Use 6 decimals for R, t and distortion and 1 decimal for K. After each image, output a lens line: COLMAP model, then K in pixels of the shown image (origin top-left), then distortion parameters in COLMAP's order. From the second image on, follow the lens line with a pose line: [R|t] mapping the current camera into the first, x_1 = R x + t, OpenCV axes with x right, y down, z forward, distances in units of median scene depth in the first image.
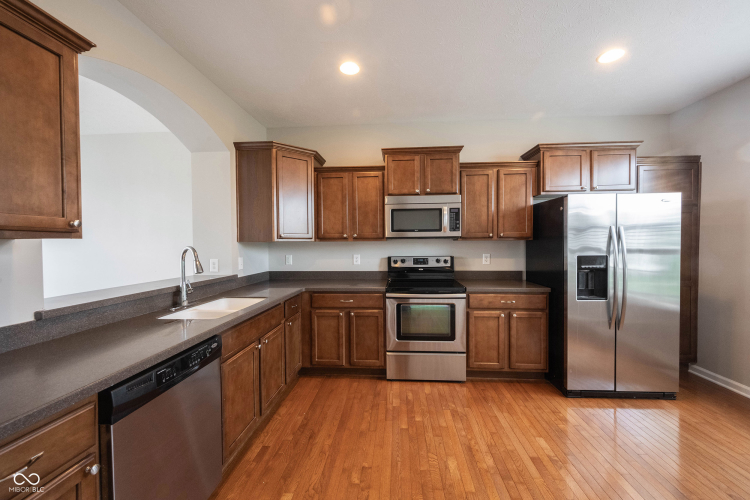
lens RADIAL K [[299.4, 0, 373.7], [0, 299.4, 248.8], [0, 0, 1]] dist [-0.000750, -0.001306]
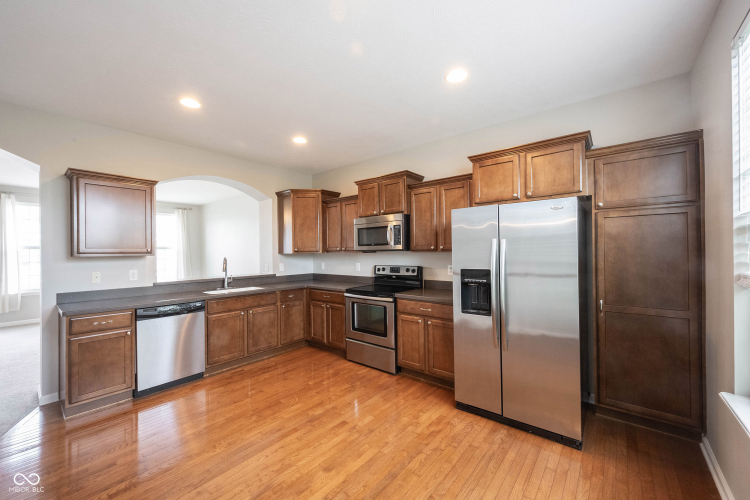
lens RADIAL K [[299.4, 0, 369.2], [0, 299.4, 250.0], [0, 0, 1]] dist [-0.000750, -0.001306]
pose [[0.804927, -0.005252, -0.593351, 0.891896], [-0.003636, 0.999898, -0.013783, -0.023118], [0.593363, 0.013252, 0.804826, -0.002593]]
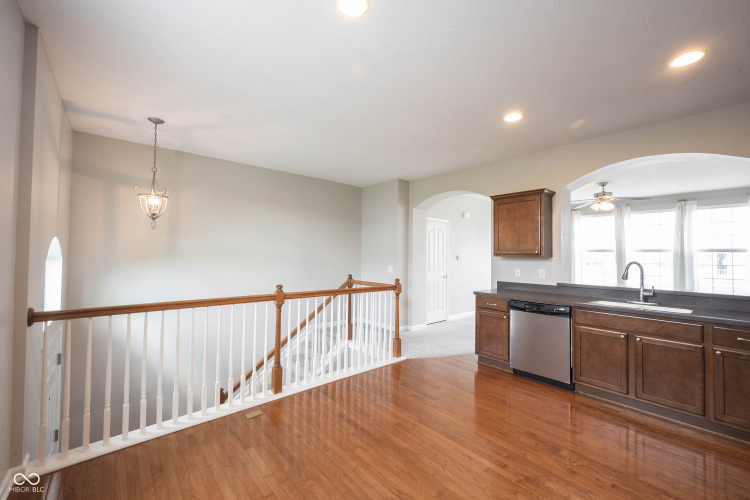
lens RADIAL K [[299.4, 0, 371.4], [0, 299.4, 246.5], [0, 0, 1]] dist [-0.000750, -0.001306]
pose [[-0.712622, -0.021911, -0.701206, 0.944276], [-0.019282, 0.999746, -0.011645, -0.029444], [0.701283, 0.005222, -0.712864, 0.797406]]
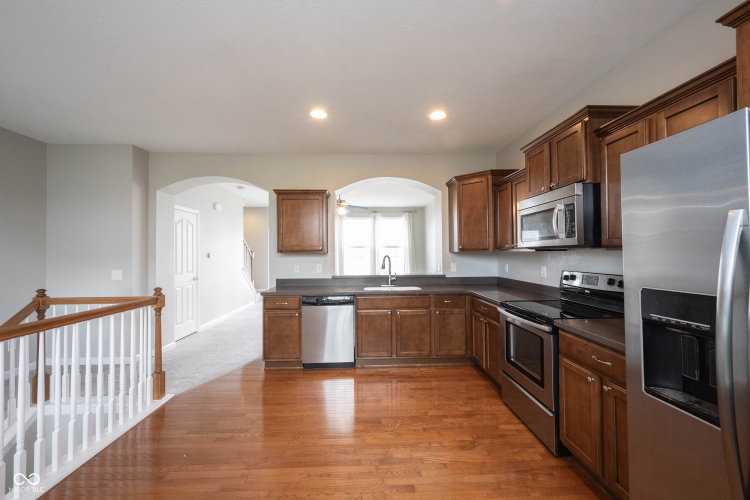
lens RADIAL K [[299.4, 0, 371.9], [0, 299.4, 248.3], [0, 0, 1]] dist [-0.000750, -0.001306]
pose [[0.104218, -0.007778, -0.994524, 0.925710], [-0.009896, 0.999912, -0.008857, -0.024956], [0.994505, 0.010764, 0.104131, 0.486562]]
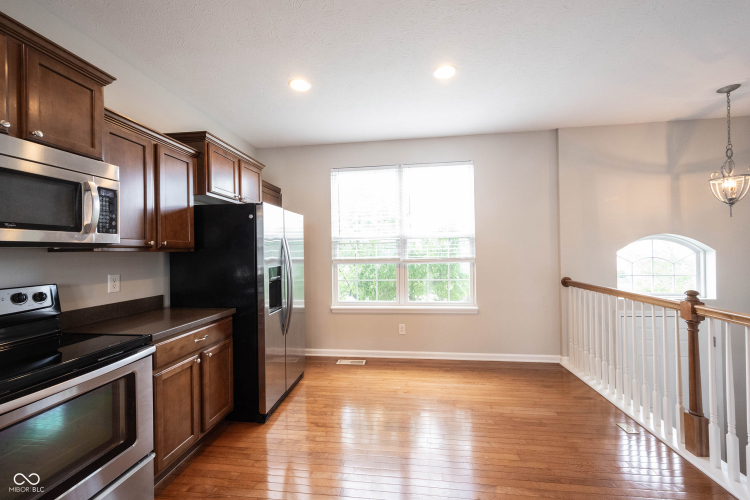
lens RADIAL K [[299.4, 0, 378.0], [0, 299.4, 251.4], [0, 0, 1]] dist [-0.000750, -0.001306]
pose [[0.046356, 0.006907, 0.998901, -0.227280], [0.031778, 0.999460, -0.008385, -0.009162], [-0.998419, 0.032132, 0.046111, 0.522793]]
